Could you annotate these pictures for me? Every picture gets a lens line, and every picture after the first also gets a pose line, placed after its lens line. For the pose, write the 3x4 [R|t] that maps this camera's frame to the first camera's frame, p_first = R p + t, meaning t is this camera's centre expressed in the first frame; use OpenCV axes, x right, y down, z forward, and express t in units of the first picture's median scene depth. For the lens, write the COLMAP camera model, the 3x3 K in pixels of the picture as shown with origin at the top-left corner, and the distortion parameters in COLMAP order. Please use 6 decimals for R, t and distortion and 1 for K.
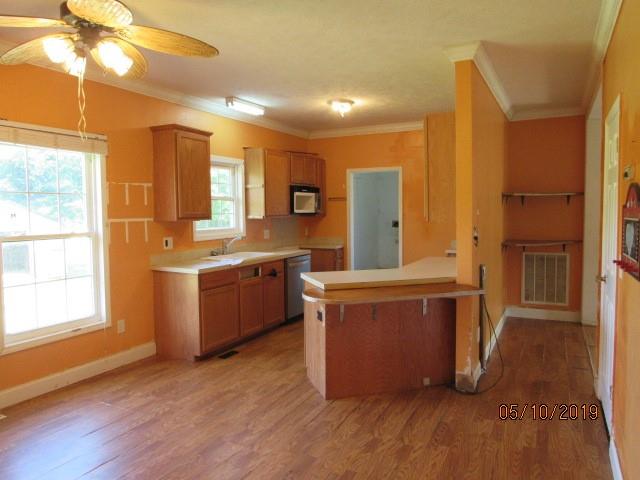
lens RADIAL K [[460.3, 0, 320.0], [0, 460.3, 240.0], [0, 0, 1]] dist [-0.027423, 0.002318]
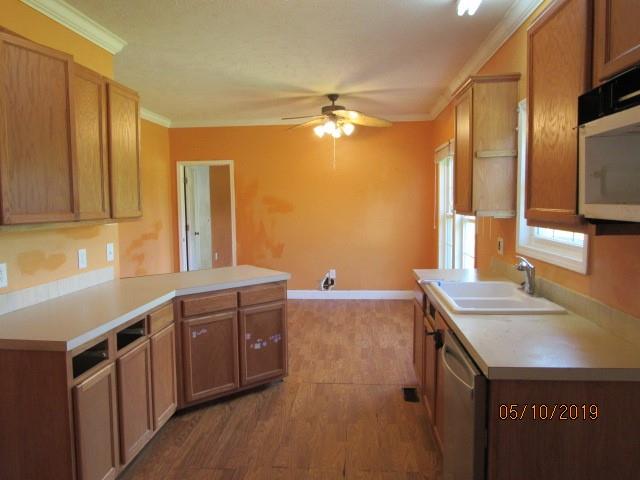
lens RADIAL K [[460.3, 0, 320.0], [0, 460.3, 240.0], [0, 0, 1]] dist [-0.027423, 0.002318]
pose [[-0.925507, 0.052106, -0.375129, 0.204101], [-0.003325, 0.989335, 0.145623, -0.107746], [0.378716, 0.136022, -0.915463, 1.575518]]
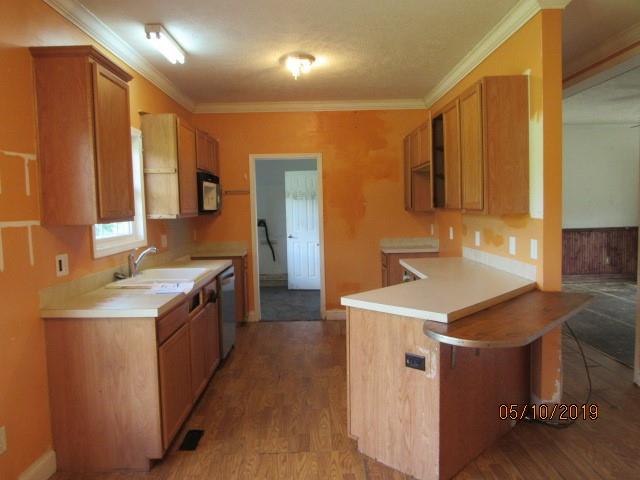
lens RADIAL K [[460.3, 0, 320.0], [0, 460.3, 240.0], [0, 0, 1]] dist [-0.027423, 0.002318]
pose [[0.884497, -0.044740, 0.464396, -0.315290], [0.044465, 0.998944, 0.011550, -0.016092], [-0.464422, 0.010433, 0.885552, 0.370454]]
